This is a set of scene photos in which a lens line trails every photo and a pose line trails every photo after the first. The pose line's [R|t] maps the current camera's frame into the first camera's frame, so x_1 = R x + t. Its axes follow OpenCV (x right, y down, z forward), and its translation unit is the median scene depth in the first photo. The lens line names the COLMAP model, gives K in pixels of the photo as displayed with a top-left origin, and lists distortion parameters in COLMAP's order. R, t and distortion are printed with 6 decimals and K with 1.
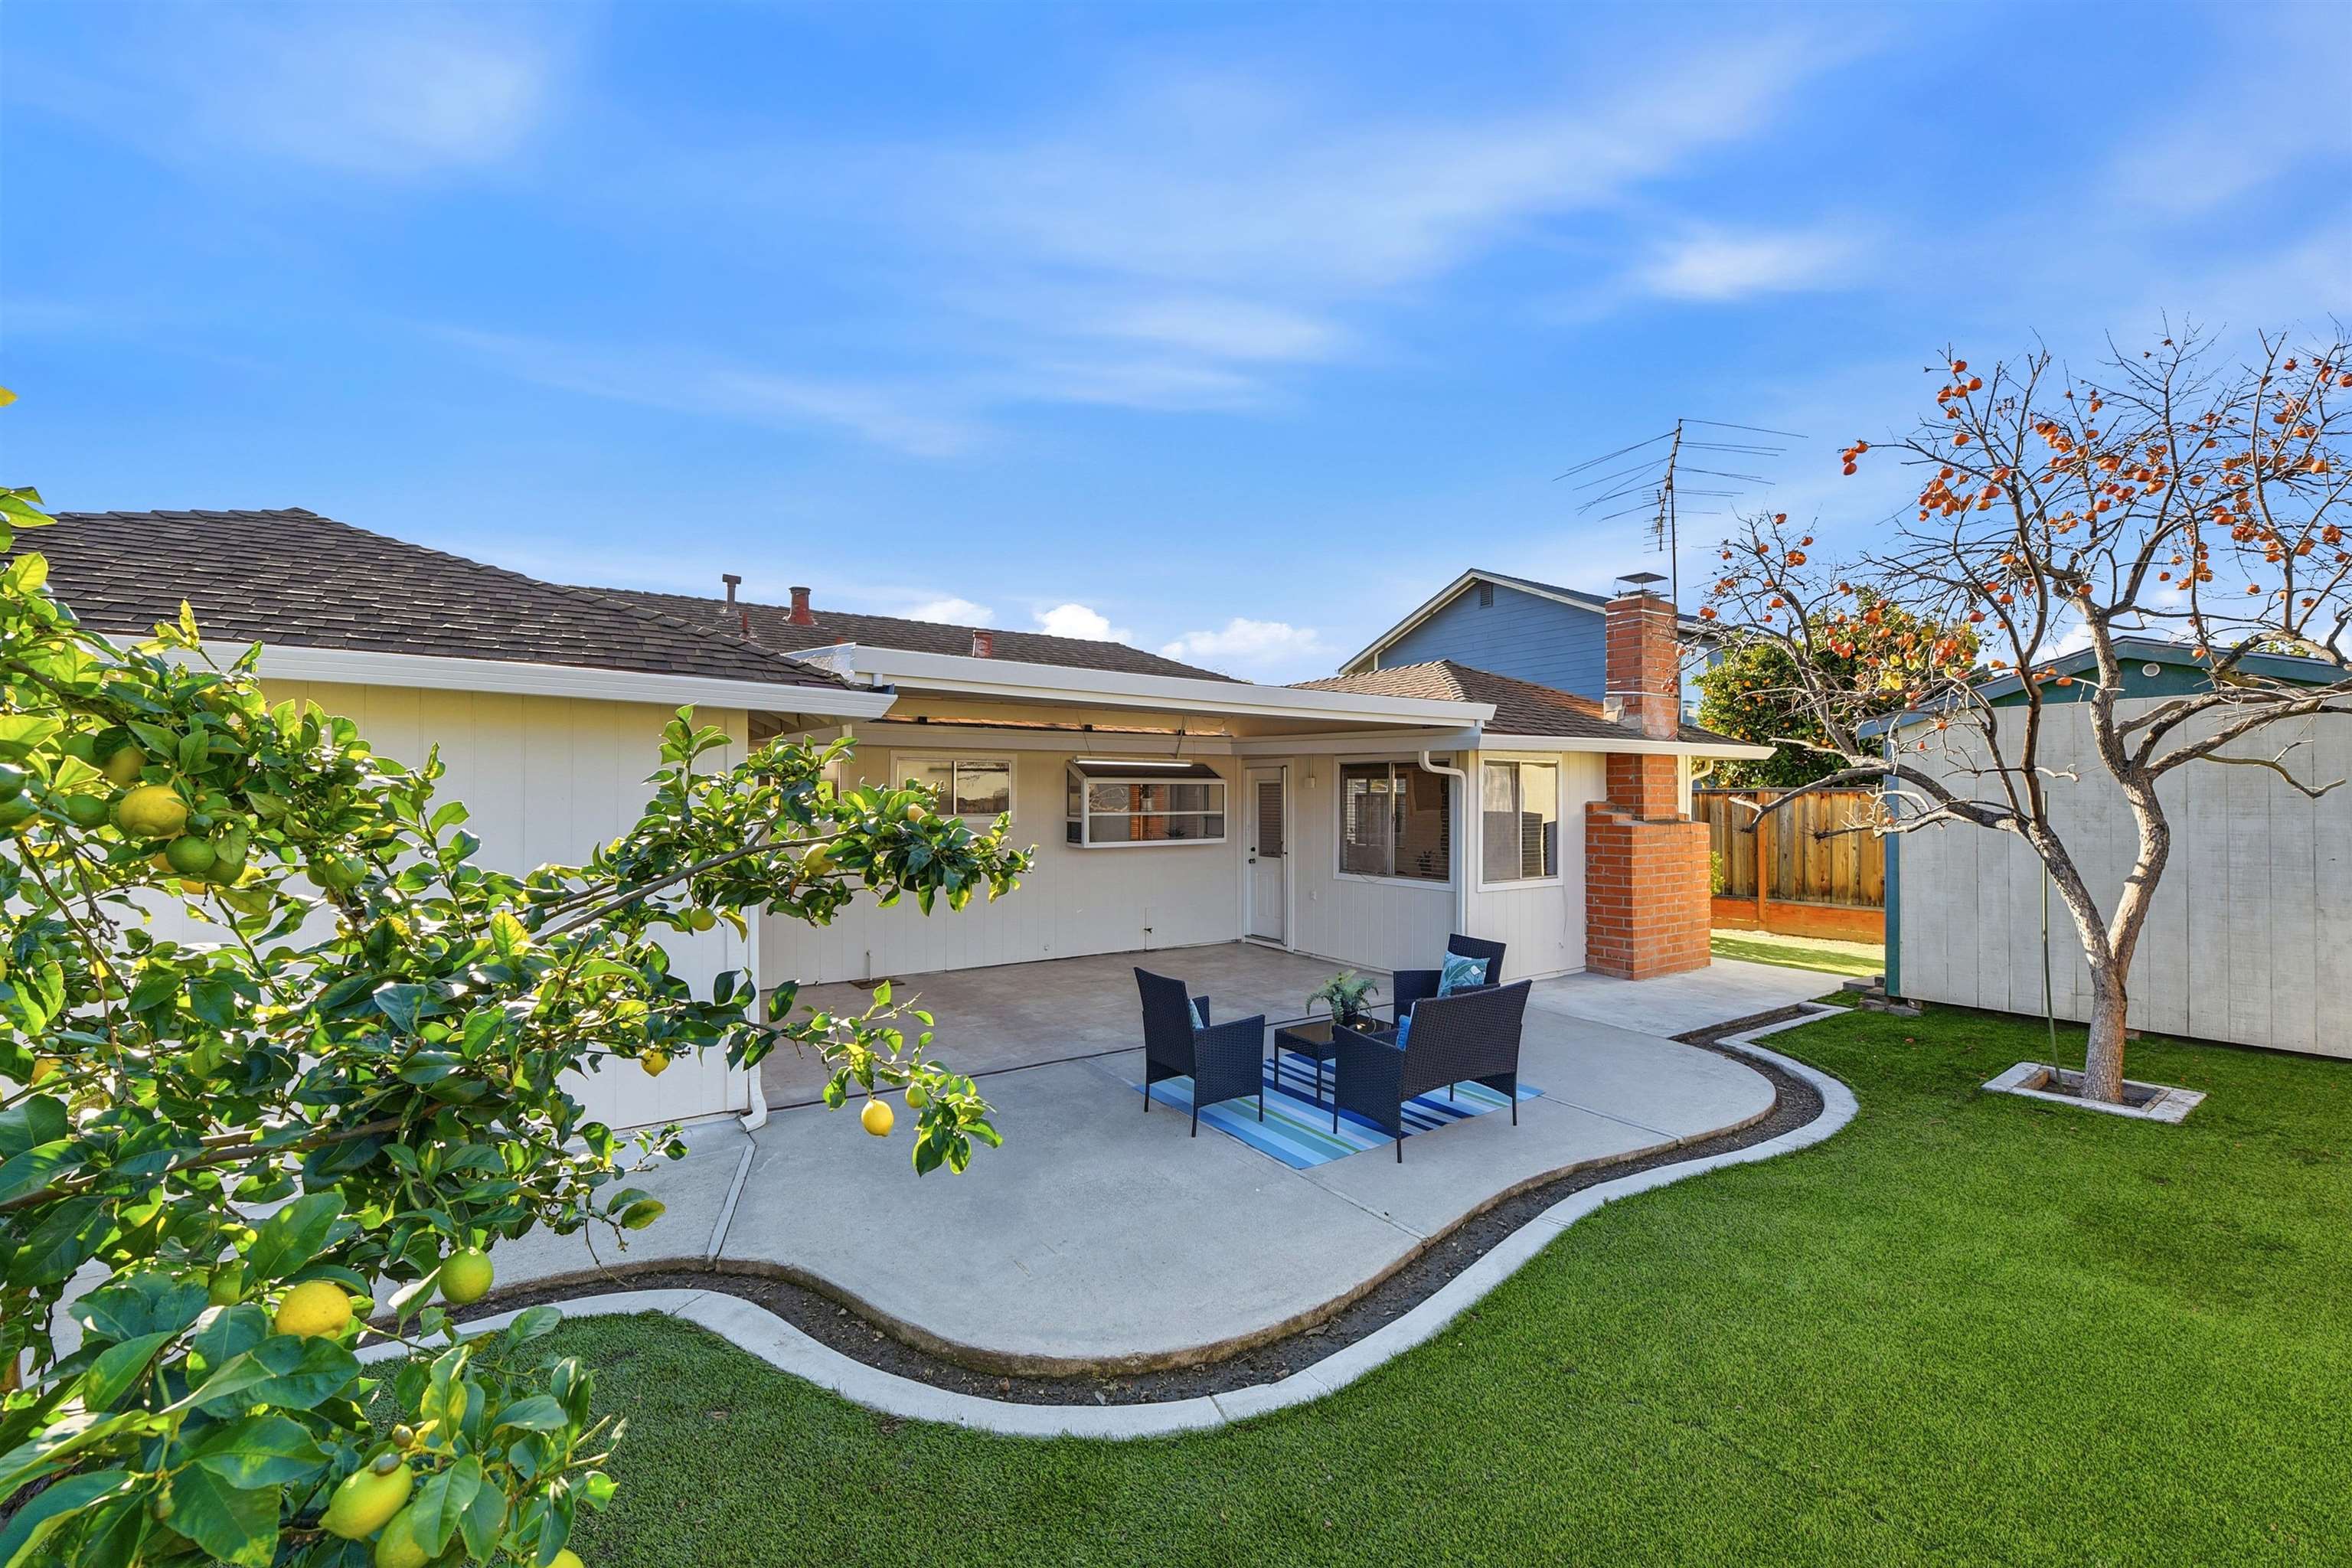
lens RADIAL K [[953.0, 0, 1176.0], [0, 953.0, 784.0], [0, 0, 1]] dist [-0.015724, -0.000082]
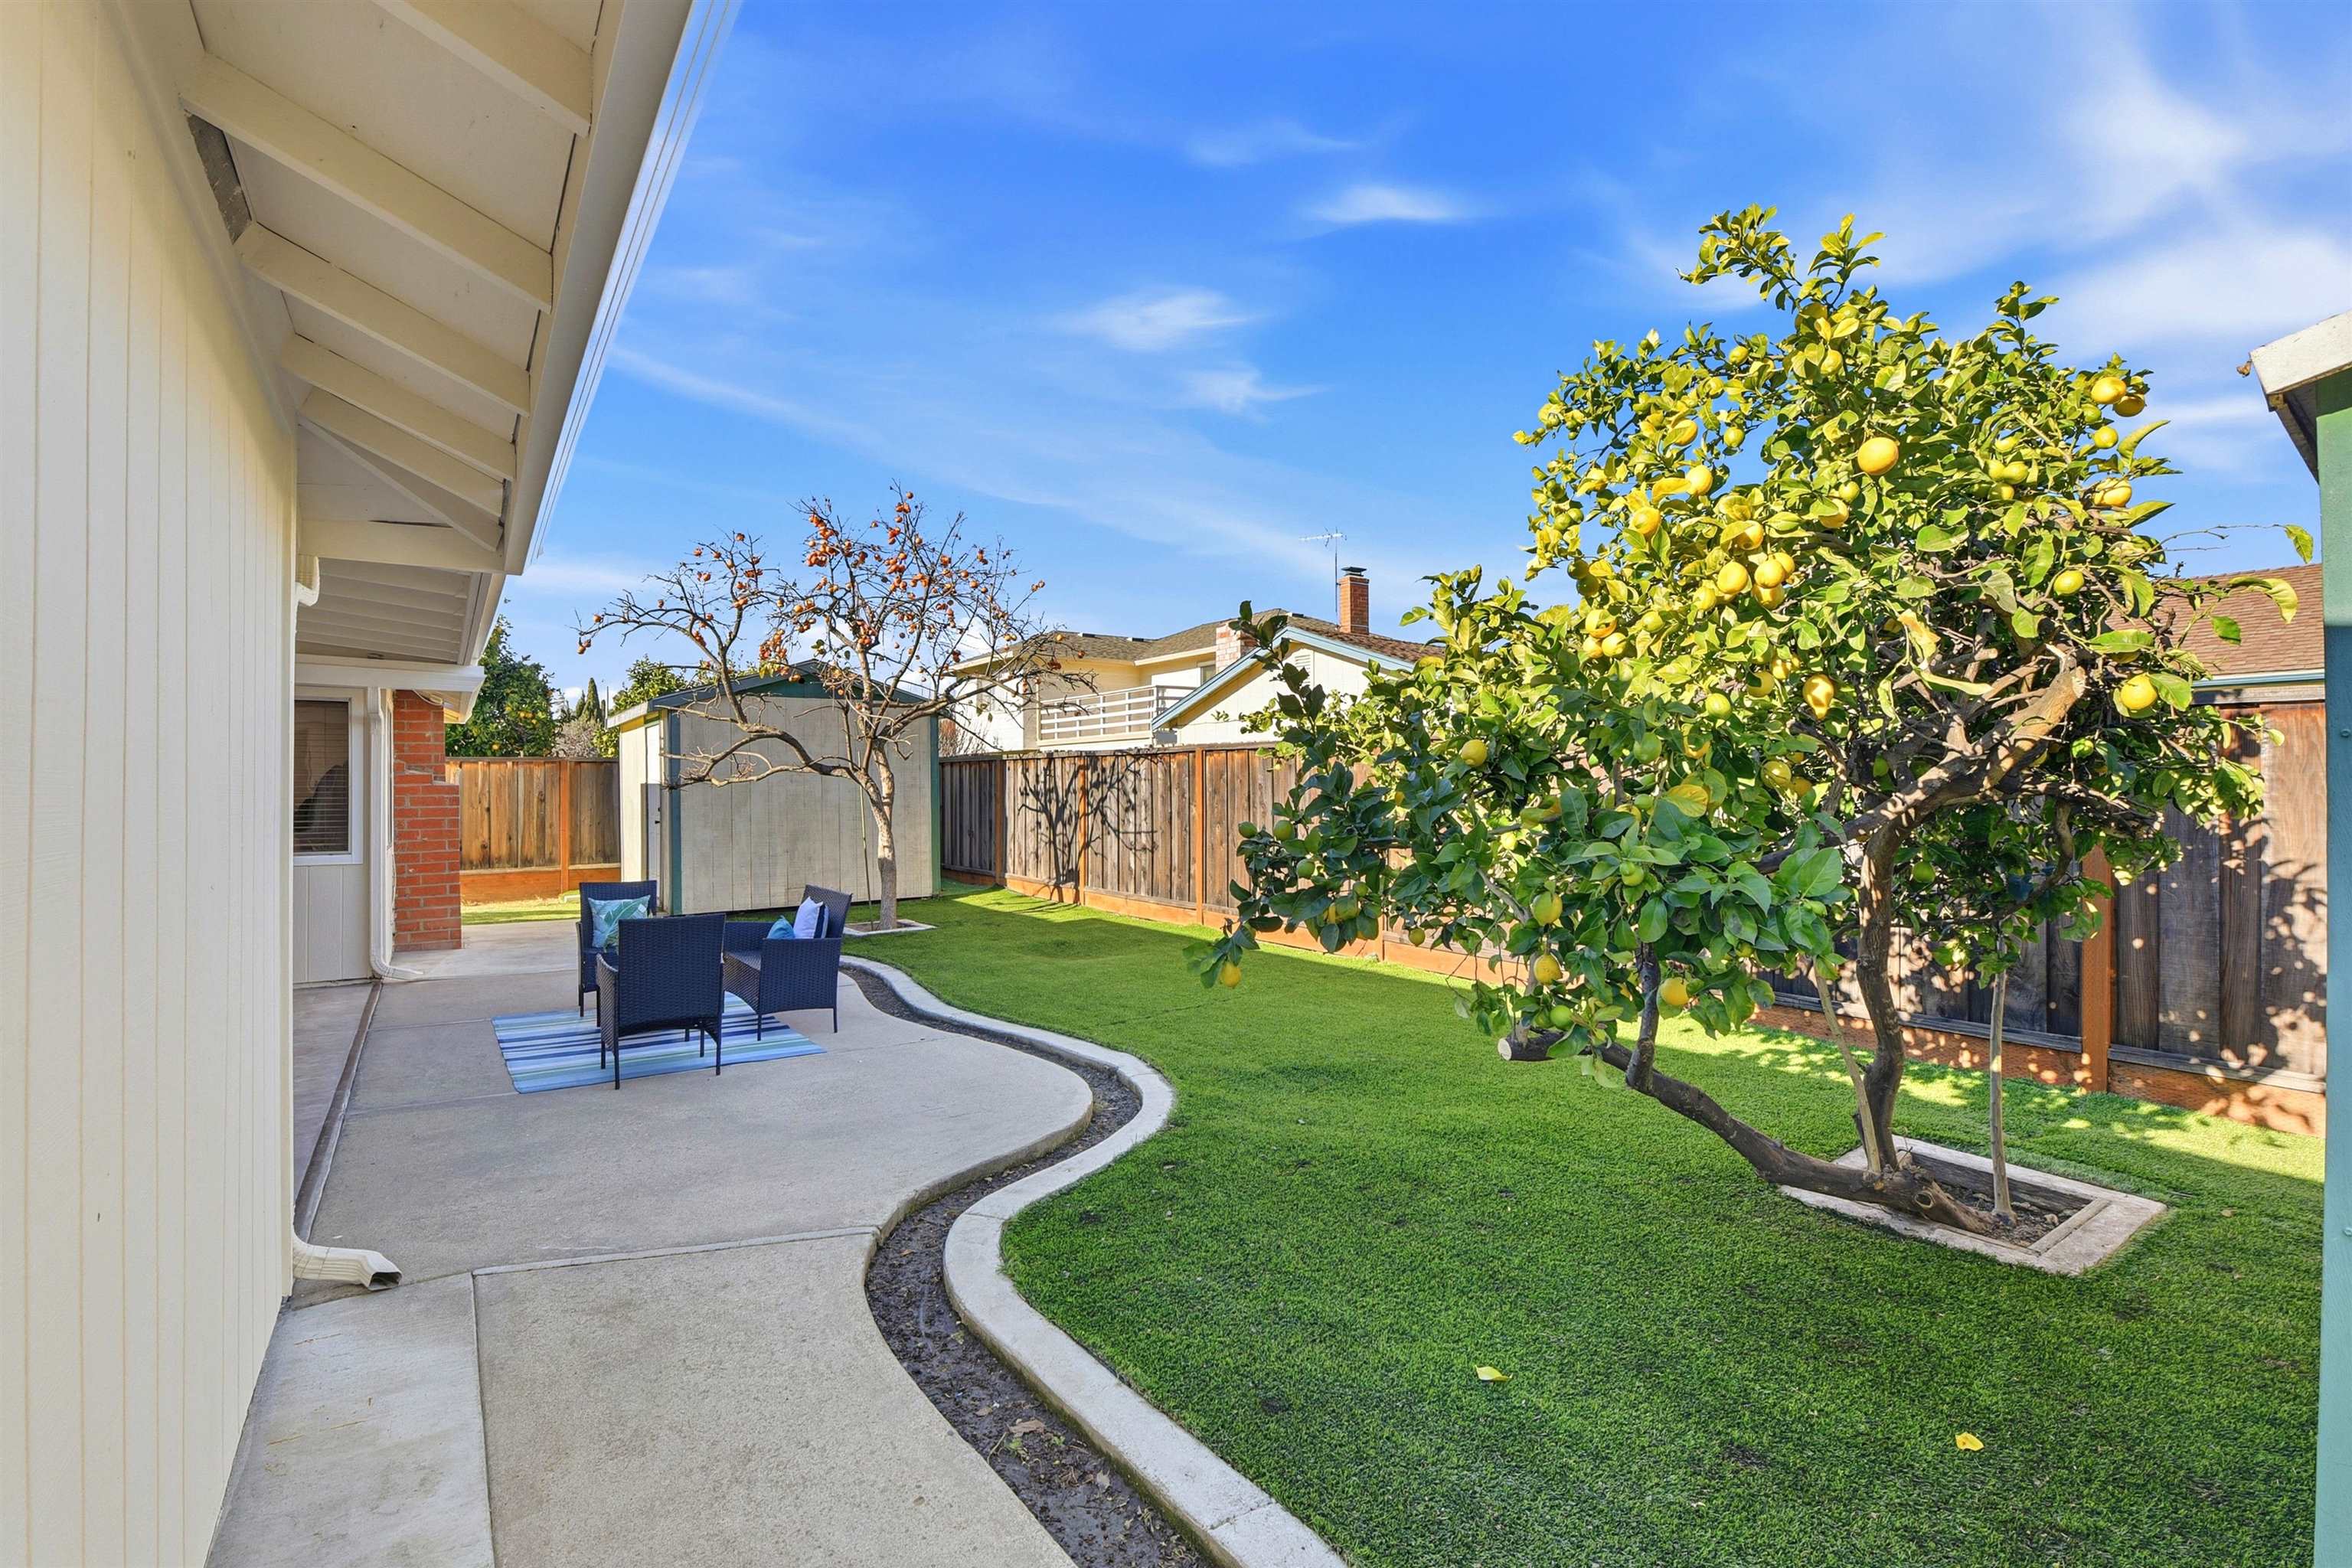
lens RADIAL K [[1073.6, 0, 1169.4], [0, 1073.6, 770.1], [0, 0, 1]] dist [-0.019838, -0.000113]
pose [[-0.005637, 0.010328, 0.999931, -0.568527], [0.001302, 0.999946, -0.010321, 0.040486], [-0.999983, 0.001244, -0.005650, 0.294127]]
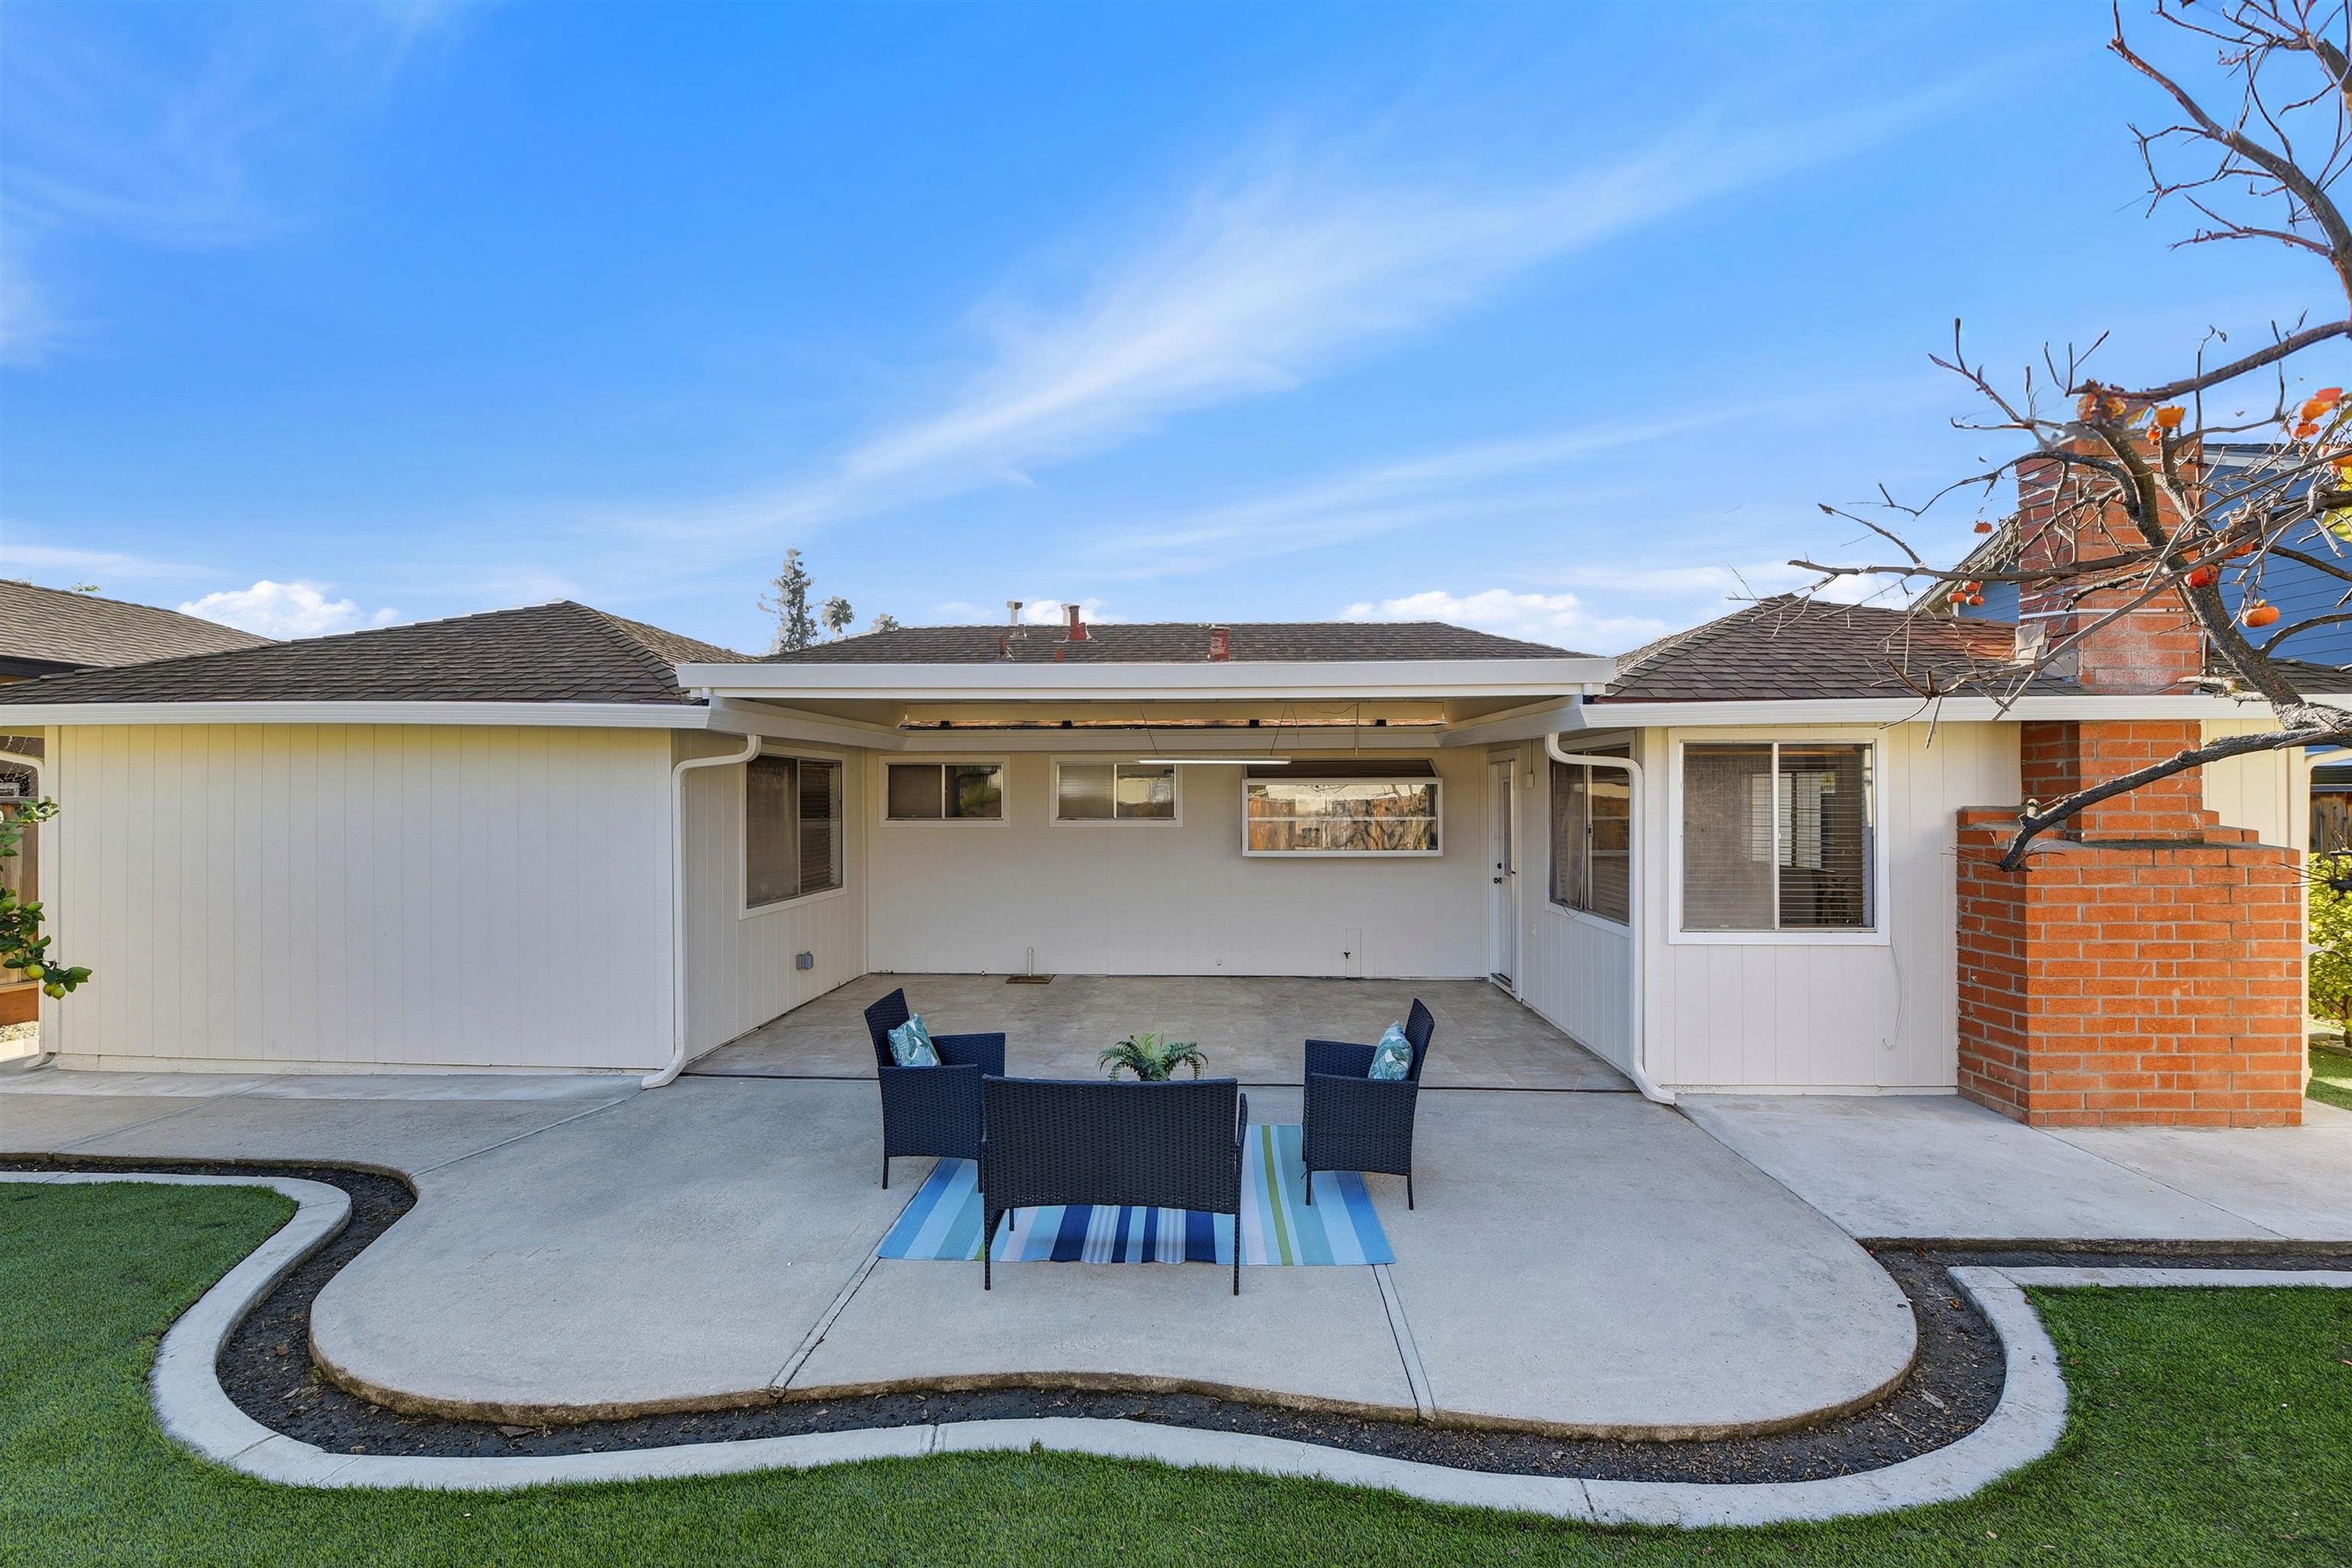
lens RADIAL K [[948.1, 0, 1177.0], [0, 948.1, 796.6], [0, 0, 1]] dist [-0.020348, -0.000418]
pose [[0.796453, -0.003331, -0.604692, 0.405254], [0.008990, 0.999940, 0.006333, 0.004464], [0.604634, -0.010480, 0.796434, 0.254708]]
